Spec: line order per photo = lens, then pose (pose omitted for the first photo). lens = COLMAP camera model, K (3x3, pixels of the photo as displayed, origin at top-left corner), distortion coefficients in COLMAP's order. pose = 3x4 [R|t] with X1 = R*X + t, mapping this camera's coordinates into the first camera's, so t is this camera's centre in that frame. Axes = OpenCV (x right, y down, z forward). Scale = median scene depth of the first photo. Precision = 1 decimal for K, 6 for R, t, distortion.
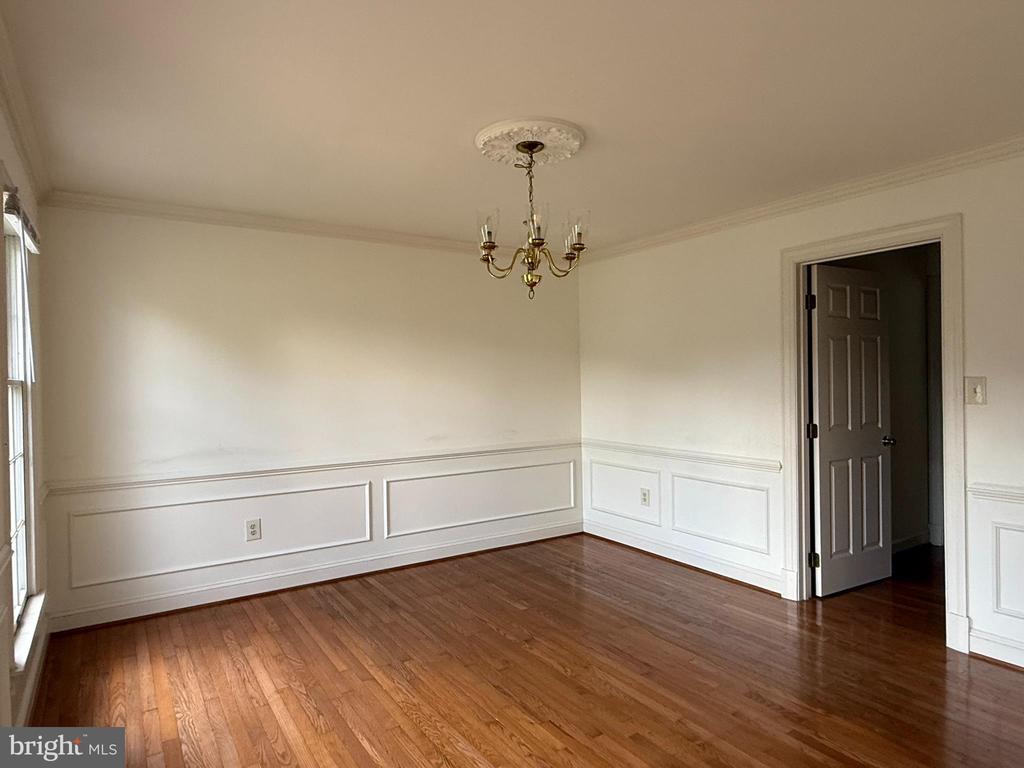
lens RADIAL K [[619.5, 0, 512.0], [0, 619.5, 384.0], [0, 0, 1]] dist [0.014217, 0.000697]
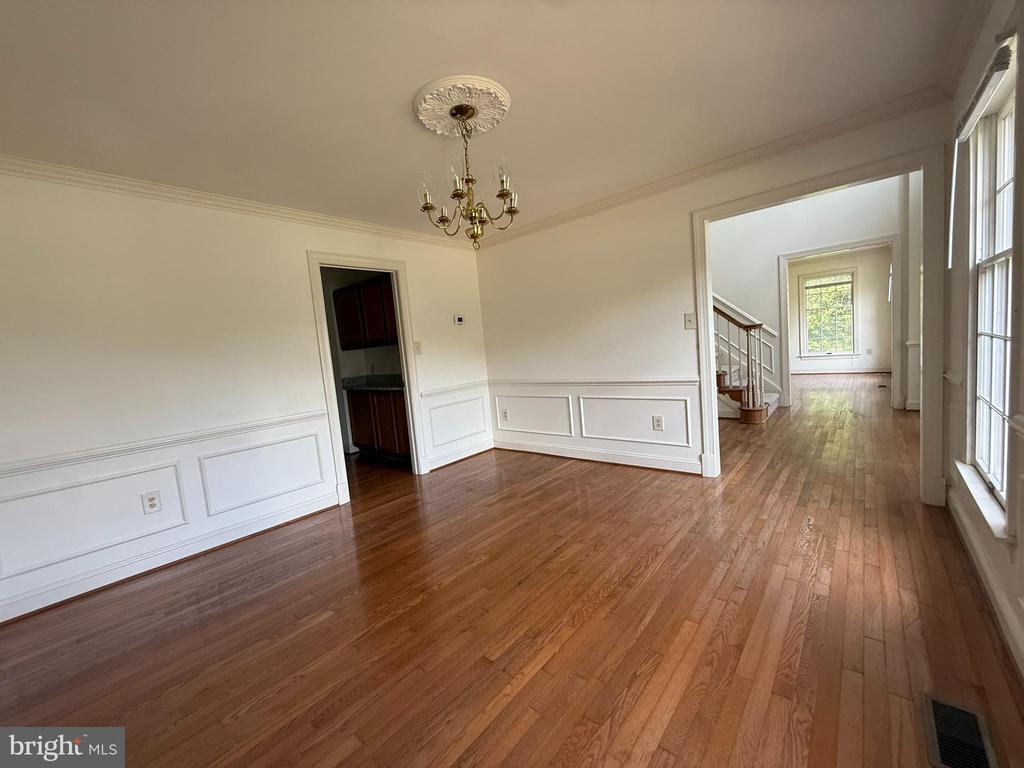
lens RADIAL K [[406.8, 0, 507.5], [0, 406.8, 383.4], [0, 0, 1]] dist [0.000134, 0.000107]
pose [[-0.267689, -0.043610, 0.962518, -0.554288], [0.103044, 0.991950, 0.073602, 0.047629], [-0.957980, 0.118884, -0.261040, 0.894774]]
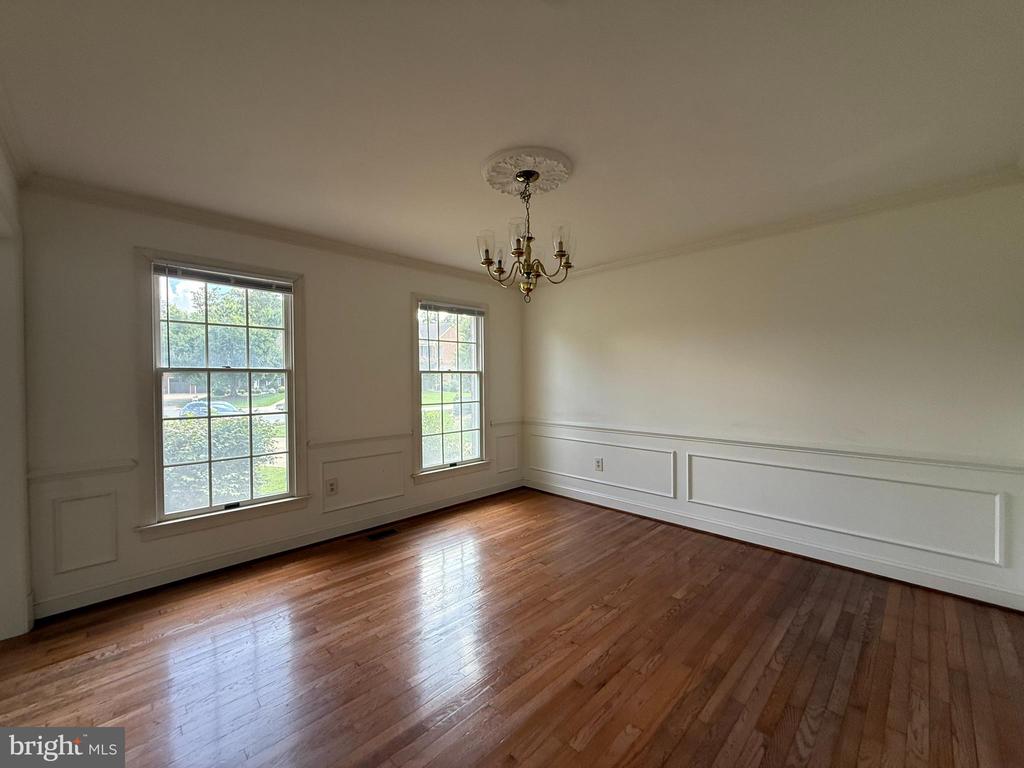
lens RADIAL K [[406.8, 0, 507.5], [0, 406.8, 383.4], [0, 0, 1]] dist [0.000134, 0.000107]
pose [[0.184910, 0.019213, -0.982568, 0.618266], [-0.003014, 0.999815, 0.018983, 0.006090], [0.982751, -0.000548, 0.184934, 0.621097]]
